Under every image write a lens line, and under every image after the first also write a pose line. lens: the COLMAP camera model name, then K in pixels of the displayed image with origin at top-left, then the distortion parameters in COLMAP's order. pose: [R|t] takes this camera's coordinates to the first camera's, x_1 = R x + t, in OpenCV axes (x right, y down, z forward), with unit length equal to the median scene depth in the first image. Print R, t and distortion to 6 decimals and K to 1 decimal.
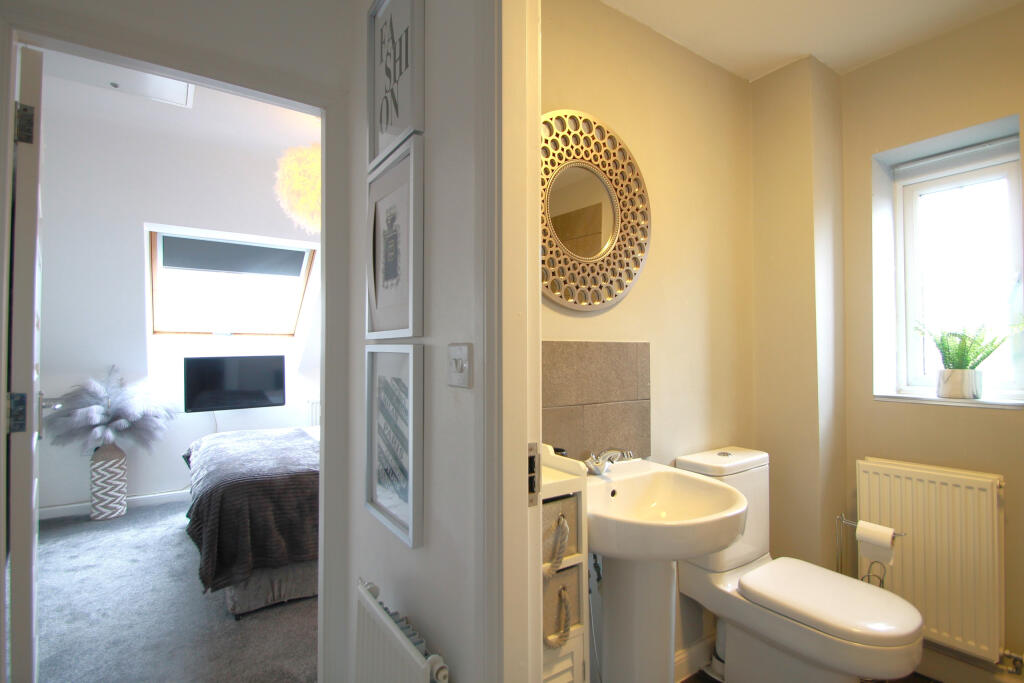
lens RADIAL K [[489.0, 0, 497.4], [0, 489.0, 345.2], [0, 0, 1]] dist [0.019938, -0.020668]
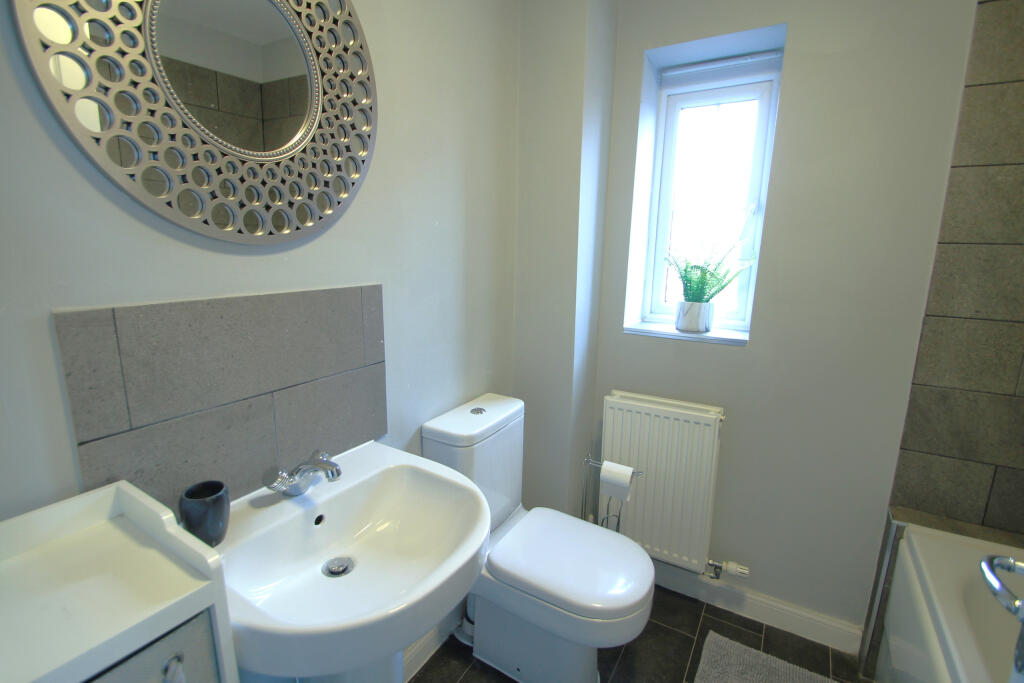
lens RADIAL K [[489.0, 0, 497.4], [0, 489.0, 345.2], [0, 0, 1]] dist [0.019938, -0.020668]
pose [[0.909545, -0.069966, 0.409675, 0.170995], [-0.022961, 0.975763, 0.217620, -0.080580], [-0.414972, -0.207342, 0.885894, 0.288702]]
